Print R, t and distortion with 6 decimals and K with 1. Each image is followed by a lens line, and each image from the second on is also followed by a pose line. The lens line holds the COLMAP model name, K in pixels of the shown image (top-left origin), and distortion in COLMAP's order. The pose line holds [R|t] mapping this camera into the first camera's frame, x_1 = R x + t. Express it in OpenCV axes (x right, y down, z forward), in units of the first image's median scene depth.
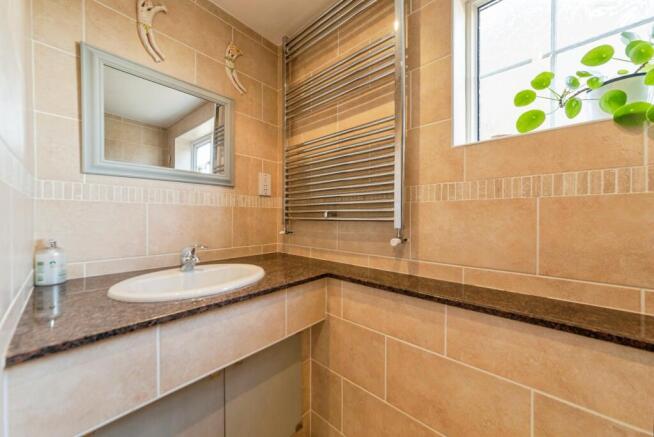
lens RADIAL K [[232.8, 0, 326.2], [0, 232.8, 219.1], [0, 0, 1]] dist [-0.001467, 0.000475]
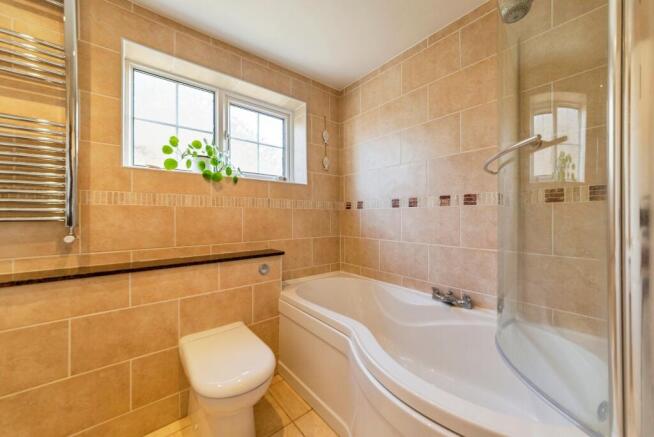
lens RADIAL K [[248.8, 0, 326.2], [0, 248.8, 216.0], [0, 0, 1]] dist [-0.001737, -0.000074]
pose [[0.169678, -0.006259, 0.985480, -0.771872], [0.010036, 0.999939, 0.004623, -0.006801], [-0.985449, 0.009106, 0.169730, -0.491868]]
